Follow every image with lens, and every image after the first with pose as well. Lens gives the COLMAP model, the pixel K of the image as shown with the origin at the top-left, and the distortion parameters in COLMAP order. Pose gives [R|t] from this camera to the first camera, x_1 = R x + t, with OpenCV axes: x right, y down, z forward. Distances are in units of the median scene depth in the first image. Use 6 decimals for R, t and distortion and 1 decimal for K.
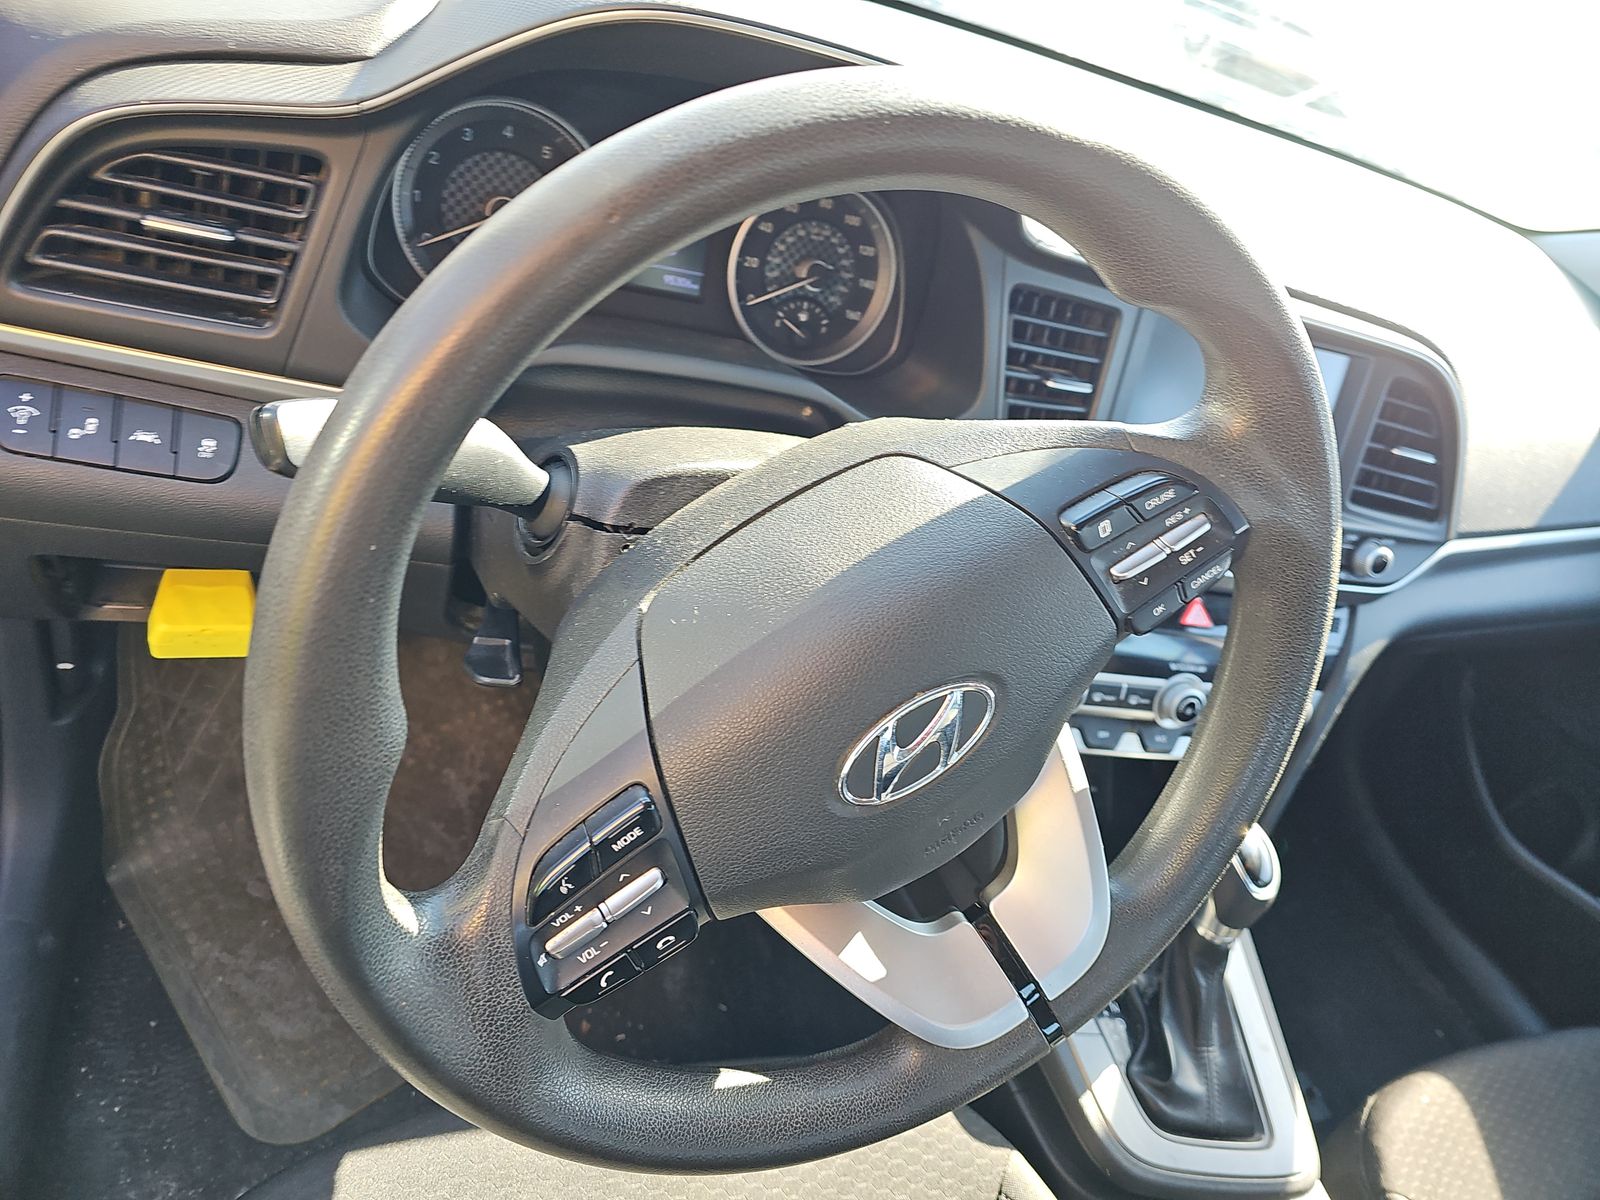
lens RADIAL K [[1077.5, 0, 811.2], [0, 1077.5, 598.2], [0, 0, 1]] dist [0.055763, -0.062547]
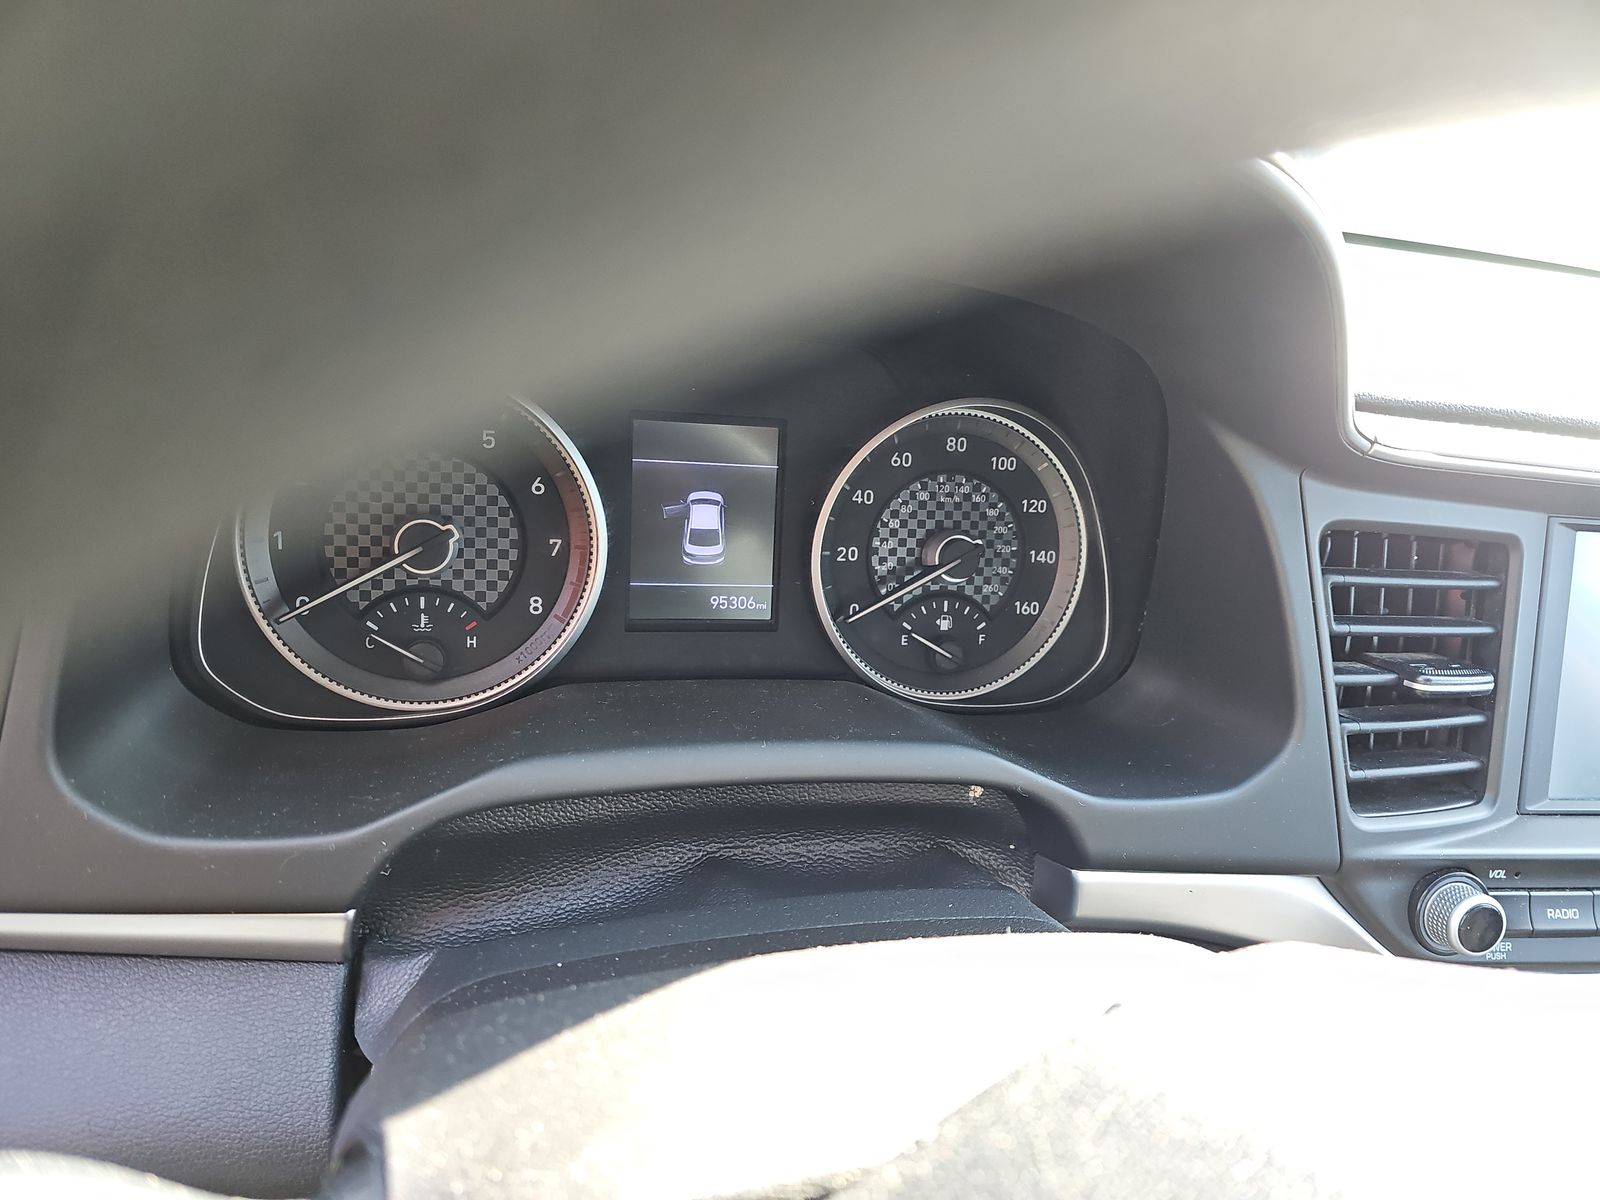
lens RADIAL K [[1077.5, 0, 801.2], [0, 1077.5, 609.0], [0, 0, 1]] dist [0.055763, -0.062547]
pose [[0.979489, -0.140765, -0.144176, 0.002561], [0.105567, 0.967954, -0.227860, -0.147511], [0.171631, 0.207966, 0.962961, 0.425091]]
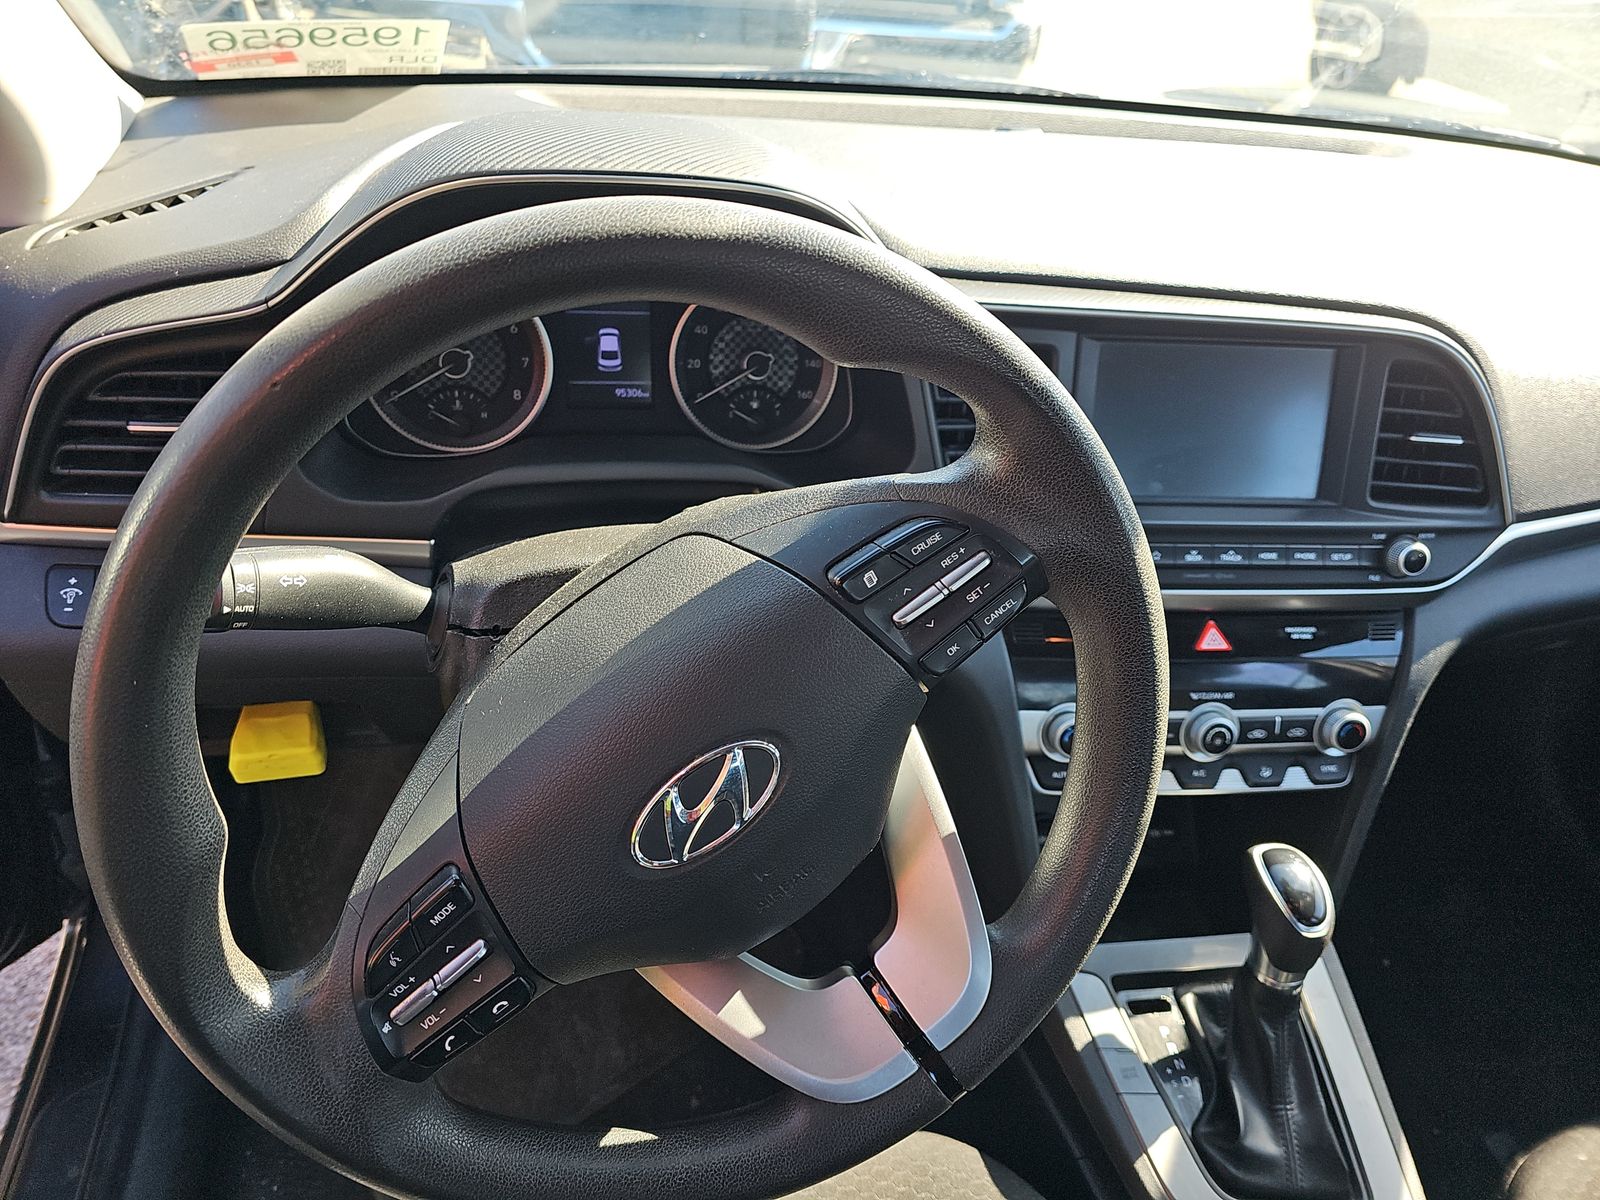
lens RADIAL K [[1077.5, 0, 796.6], [0, 1077.5, 606.1], [0, 0, 1]] dist [0.055763, -0.062547]
pose [[0.969439, -0.123694, -0.211867, 0.246610], [0.110908, 0.991273, -0.071251, 0.015999], [0.218832, 0.045576, 0.974698, -0.011496]]
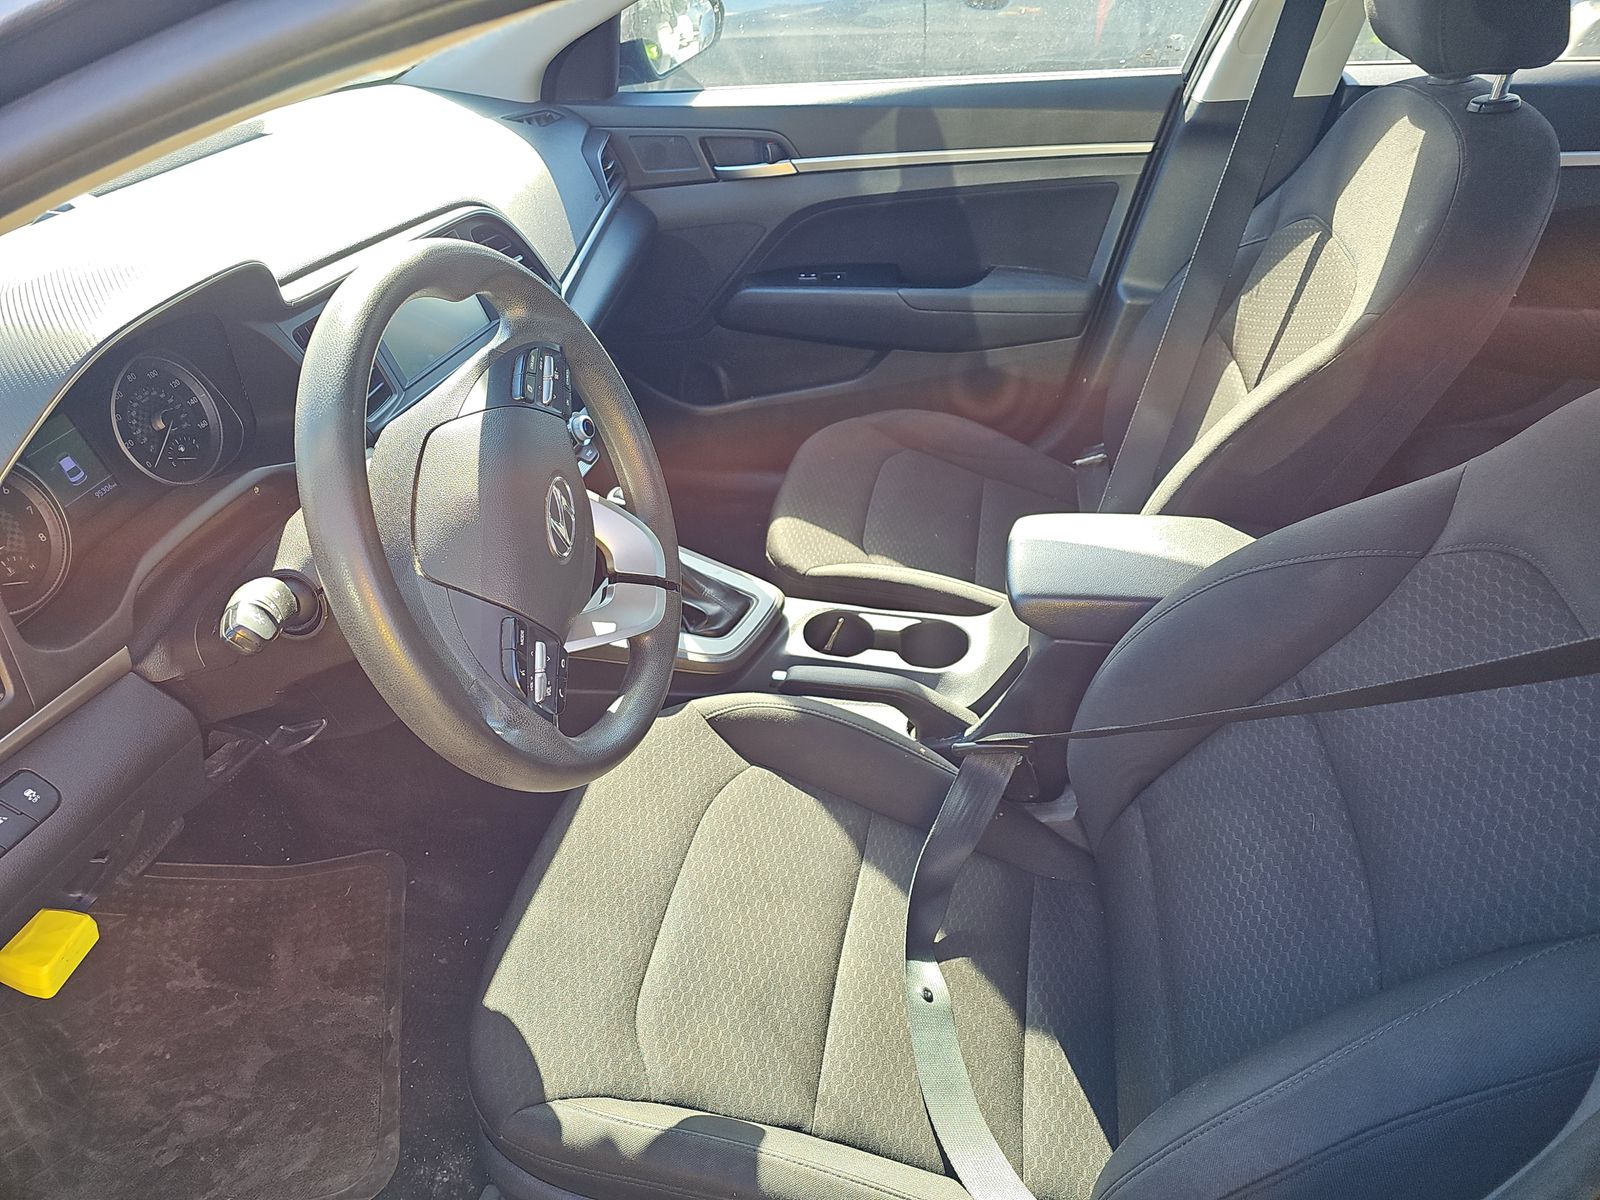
lens RADIAL K [[1077.5, 0, 797.7], [0, 1077.5, 589.9], [0, 0, 1]] dist [0.055763, -0.062547]
pose [[0.463585, -0.737526, 0.491066, -0.480118], [0.665868, 0.655621, 0.356064, -0.124461], [-0.584559, 0.161919, 0.795030, -0.543481]]
